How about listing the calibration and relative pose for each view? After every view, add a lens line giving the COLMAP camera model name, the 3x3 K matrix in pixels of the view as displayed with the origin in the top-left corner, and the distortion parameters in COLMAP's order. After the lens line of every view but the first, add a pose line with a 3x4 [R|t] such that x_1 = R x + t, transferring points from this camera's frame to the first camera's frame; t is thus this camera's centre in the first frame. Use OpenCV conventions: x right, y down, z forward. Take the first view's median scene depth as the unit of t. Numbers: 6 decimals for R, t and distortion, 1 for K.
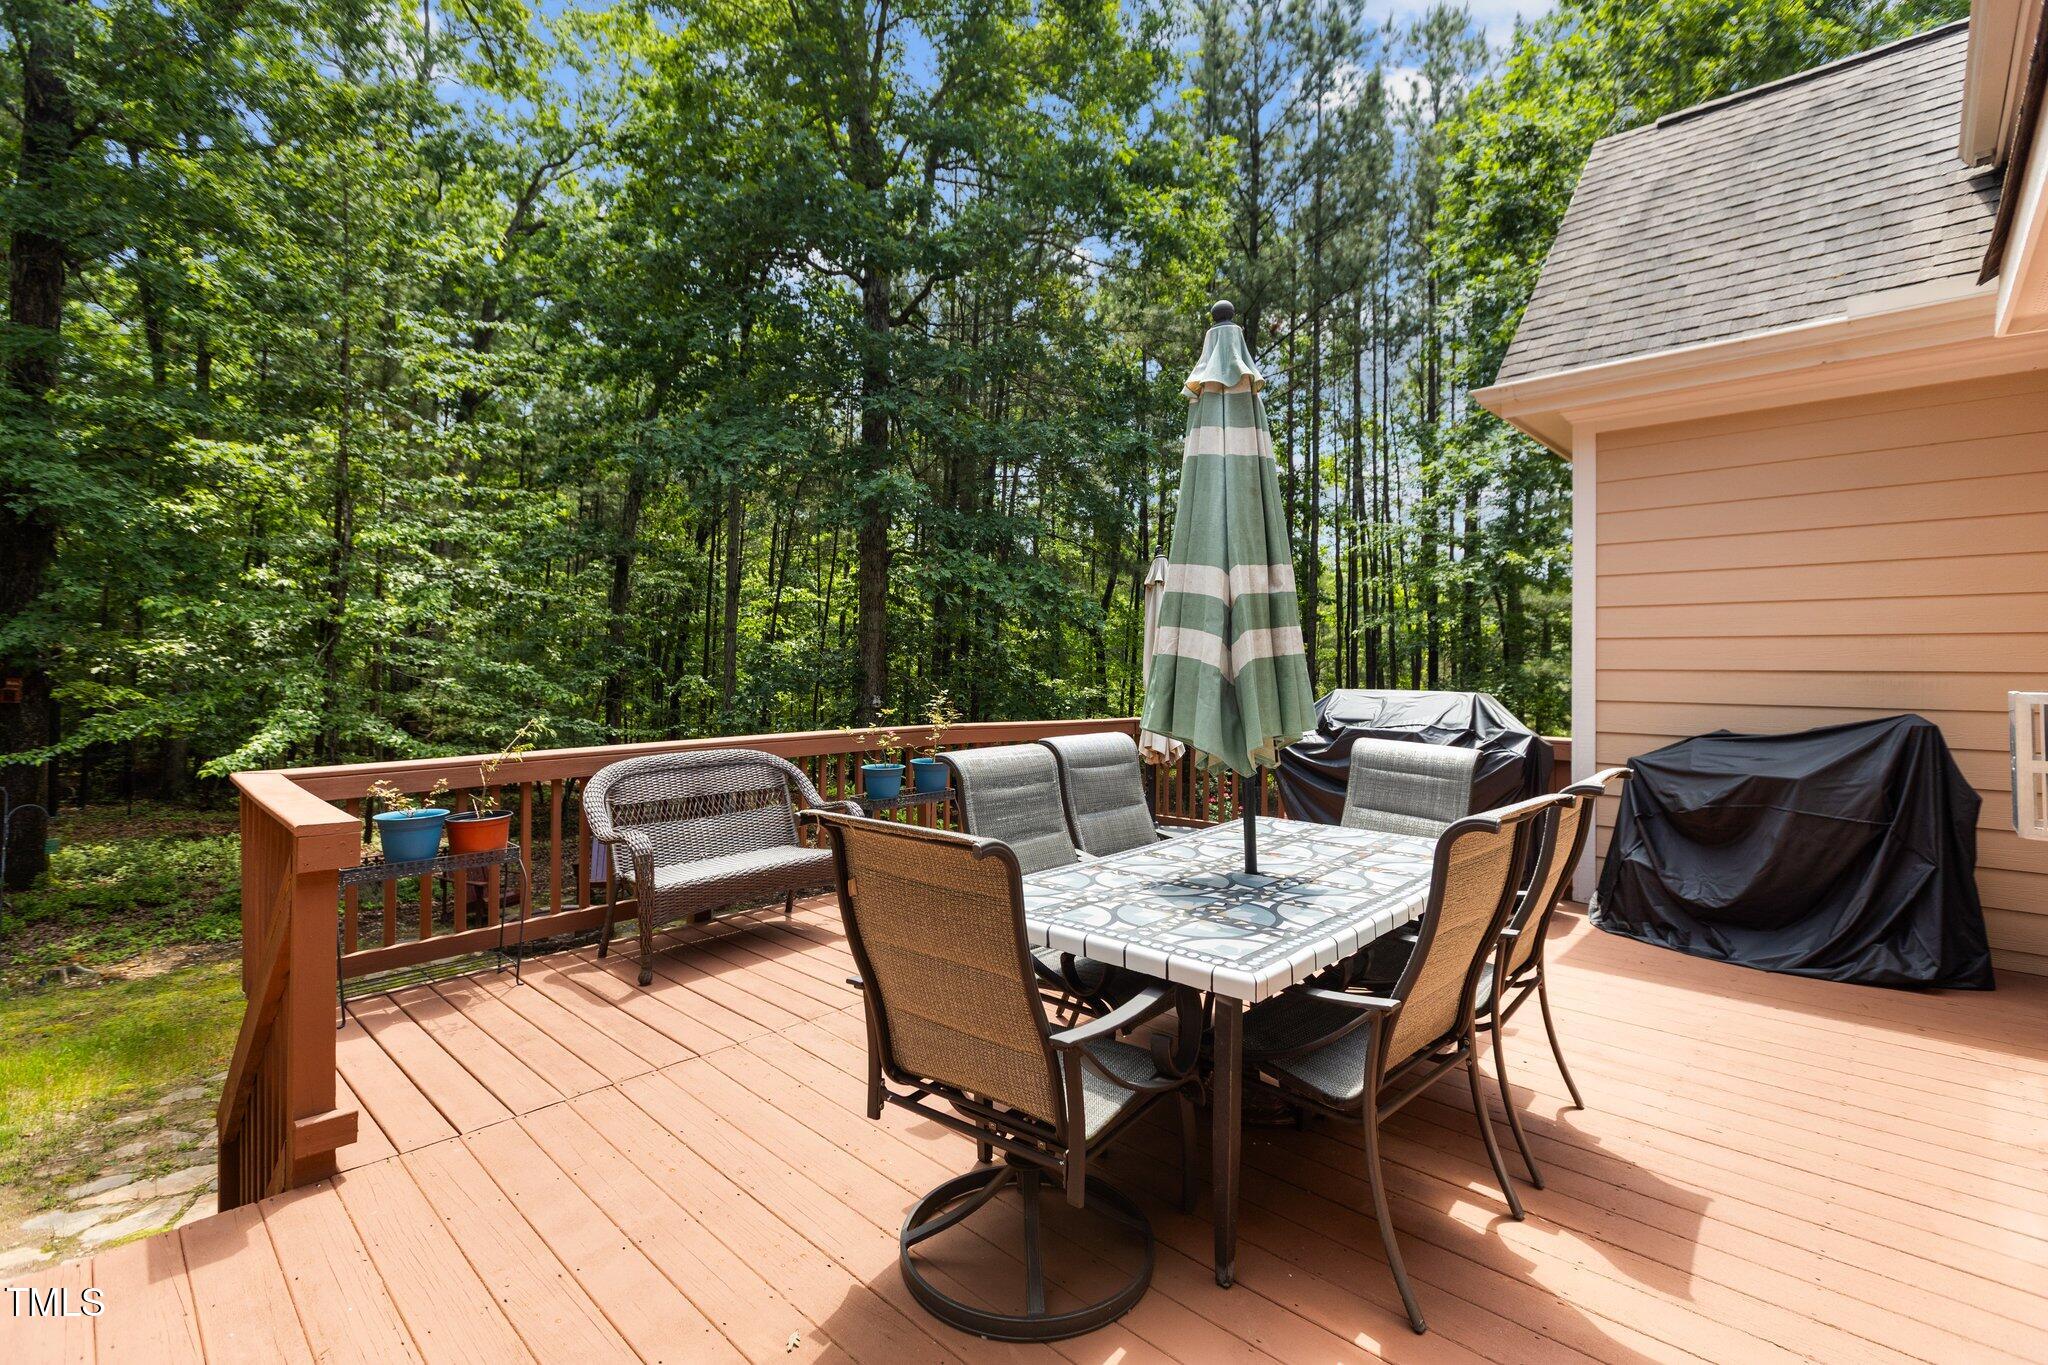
lens RADIAL K [[902.5, 0, 1036.7], [0, 902.5, 666.5], [0, 0, 1]] dist [0.001401, -0.000025]
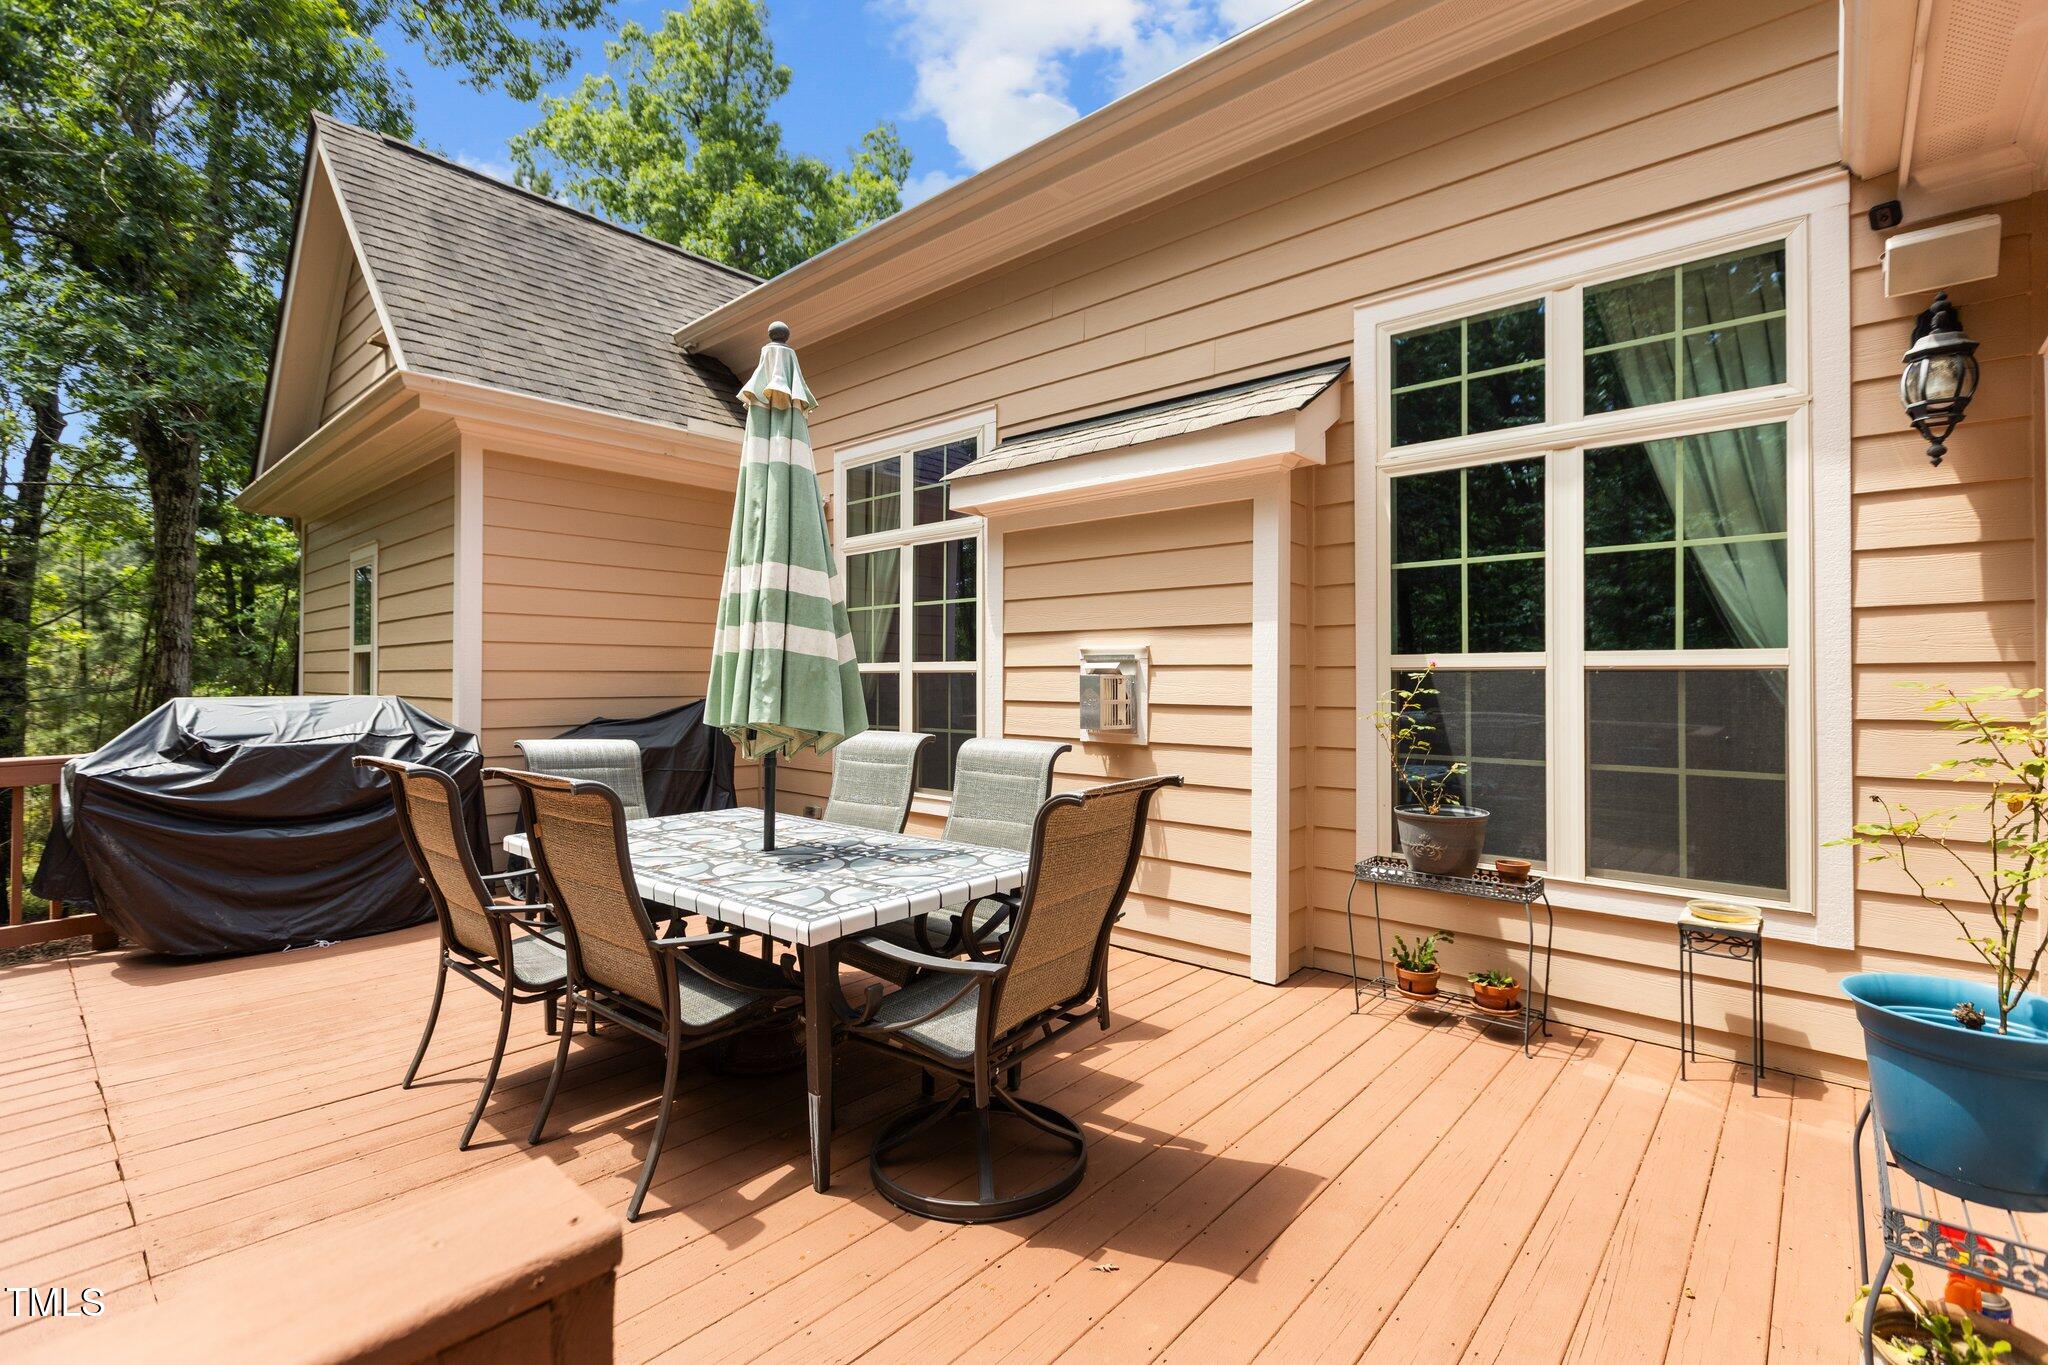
lens RADIAL K [[902.5, 0, 1036.7], [0, 902.5, 666.5], [0, 0, 1]] dist [0.001401, -0.000025]
pose [[-0.028056, 0.008993, 0.999566, -0.871190], [0.001083, 0.999959, -0.008966, 0.017216], [-0.999606, 0.000831, -0.028065, 0.709008]]
